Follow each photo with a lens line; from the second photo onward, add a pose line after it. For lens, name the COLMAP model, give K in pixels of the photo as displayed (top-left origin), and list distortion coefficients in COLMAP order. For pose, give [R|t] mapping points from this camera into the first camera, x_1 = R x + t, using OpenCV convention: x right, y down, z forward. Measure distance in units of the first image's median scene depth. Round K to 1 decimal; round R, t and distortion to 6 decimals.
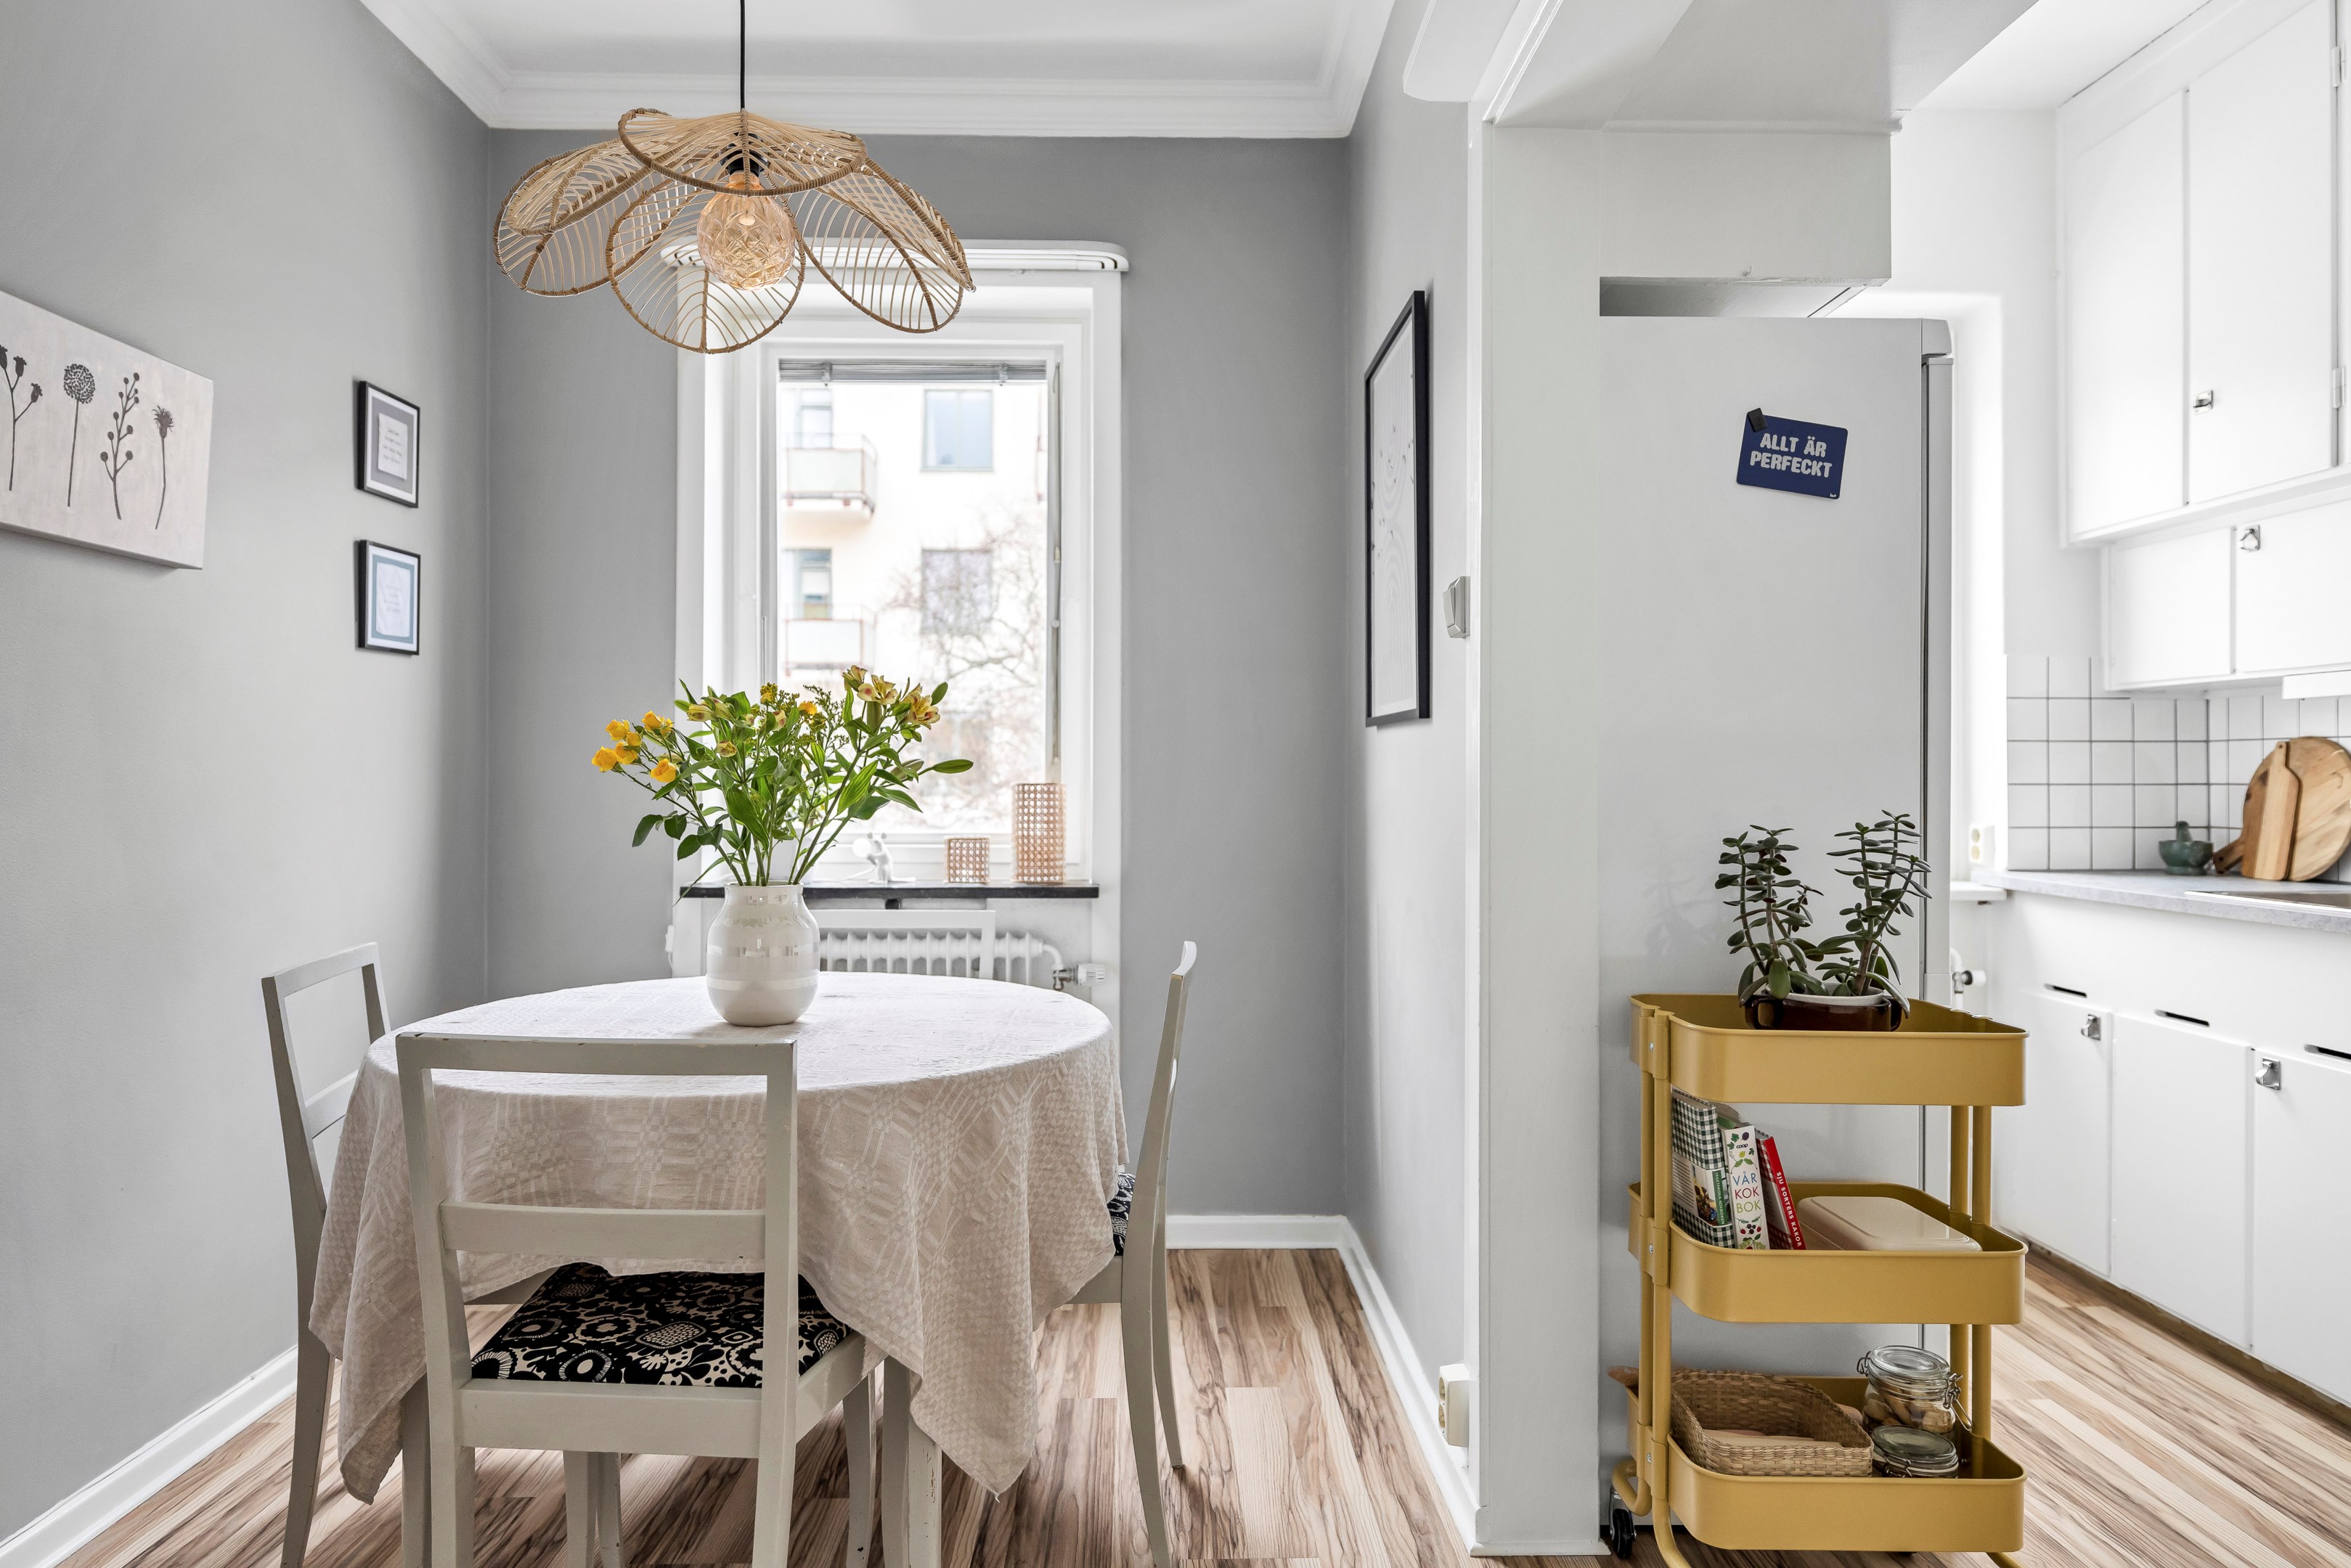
lens RADIAL K [[1428.6, 0, 1171.0], [0, 1428.6, 774.4], [0, 0, 1]] dist [-0.002988, 0.002707]
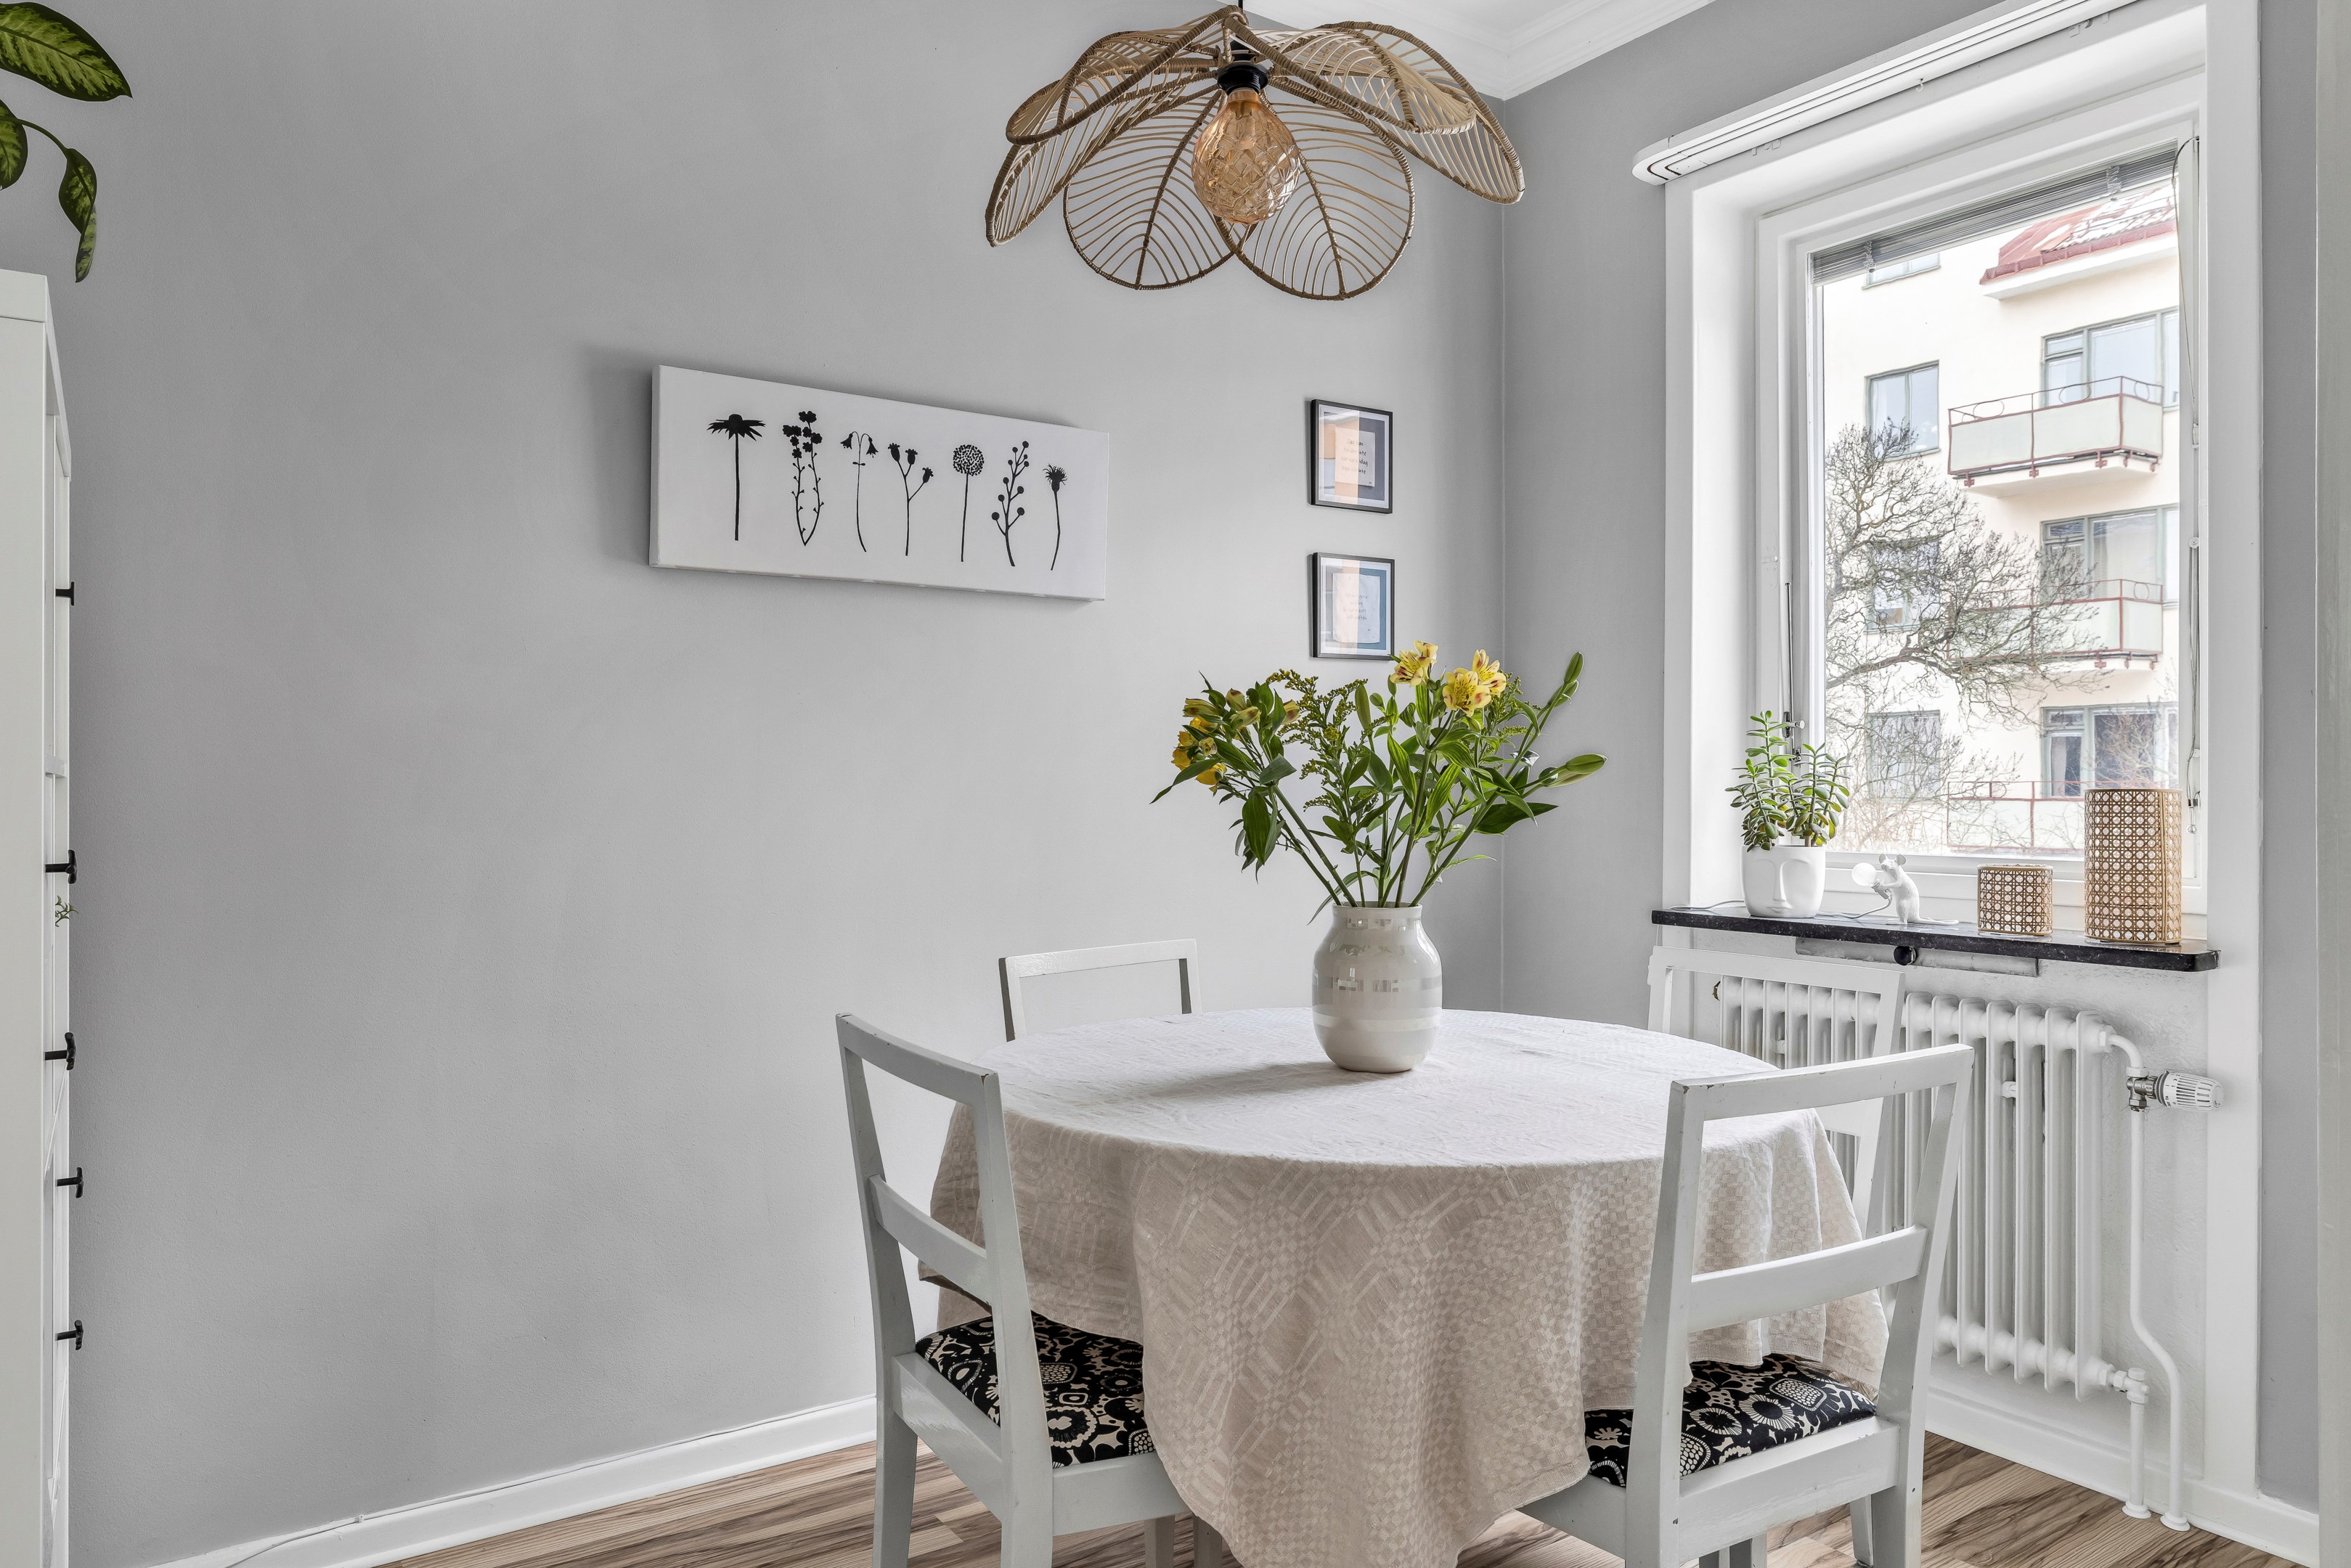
lens RADIAL K [[1555.7, 0, 1175.5], [0, 1555.7, 784.0], [0, 0, 1]] dist [-0.002023, -0.000796]
pose [[0.553267, -0.002195, -0.833001, 0.428181], [0.002752, 0.999996, -0.000807, 0.005167], [0.832999, -0.001845, 0.553271, 0.394833]]
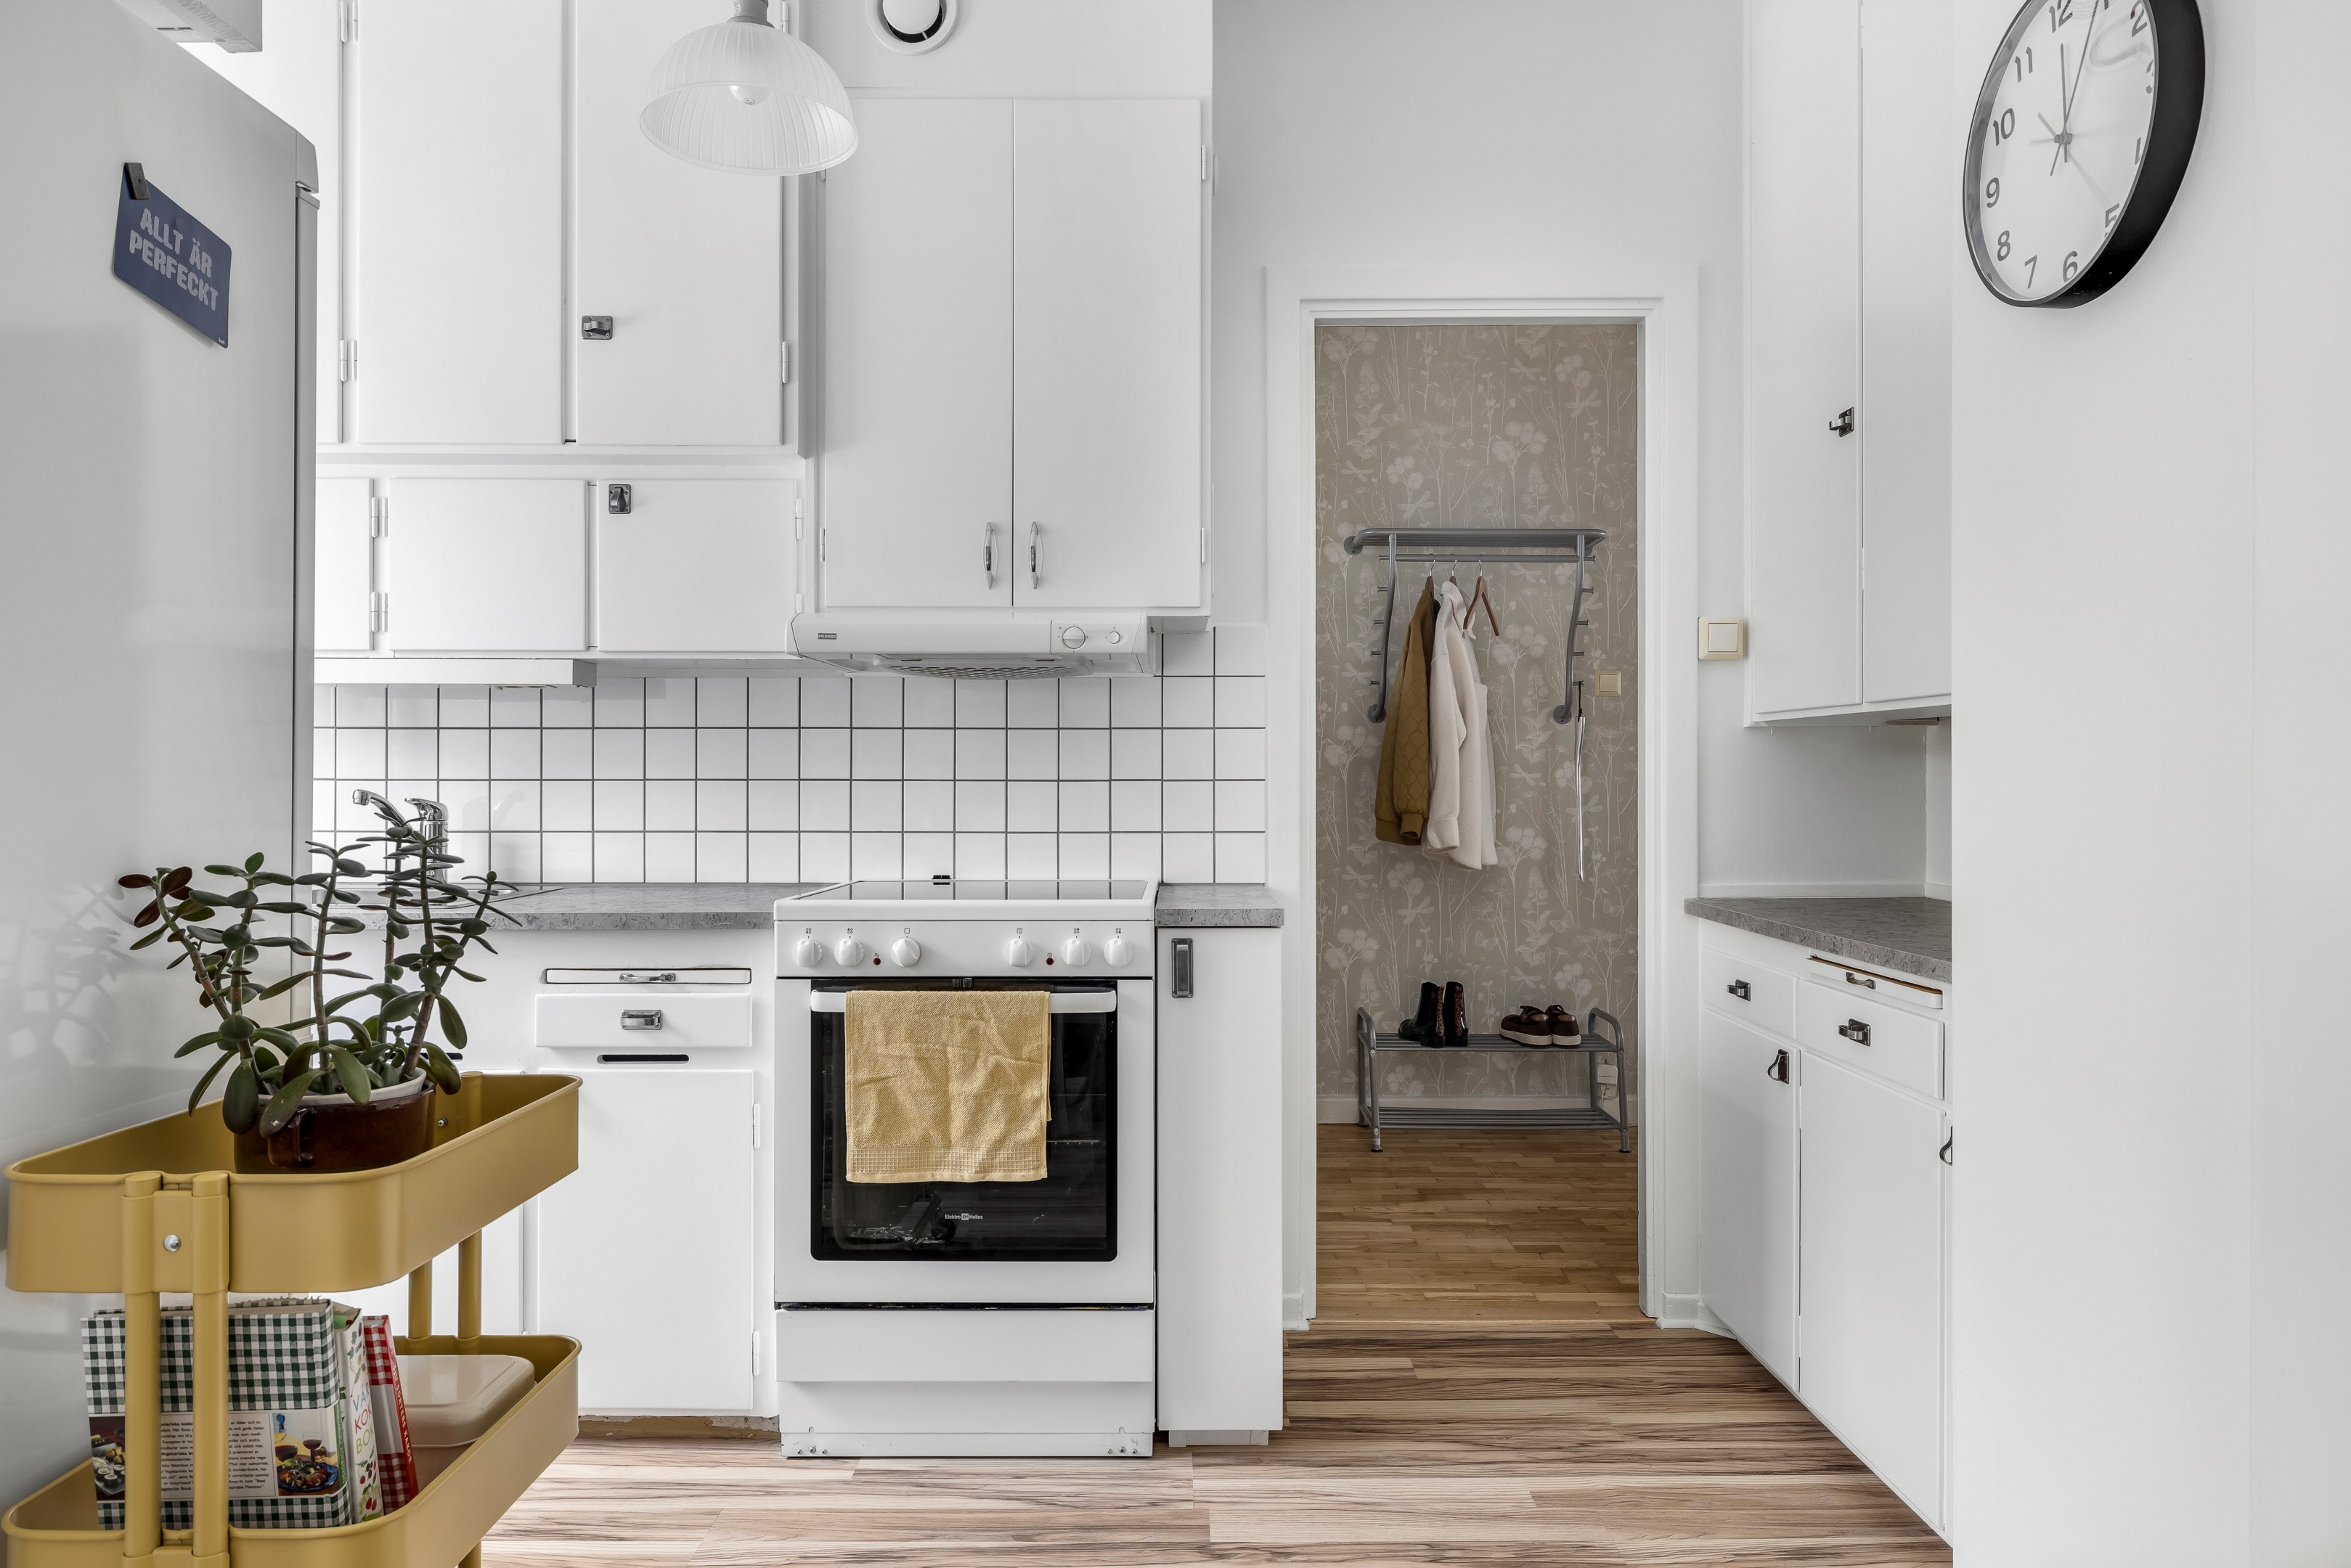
lens RADIAL K [[1513.1, 0, 1175.5], [0, 1513.1, 784.0], [0, 0, 1]] dist [0.000307, -0.002900]
pose [[0.025039, -0.005636, 0.999671, -0.226956], [-0.004193, 0.999975, 0.005743, 0.004095], [-0.999678, -0.004336, 0.025015, 0.539470]]
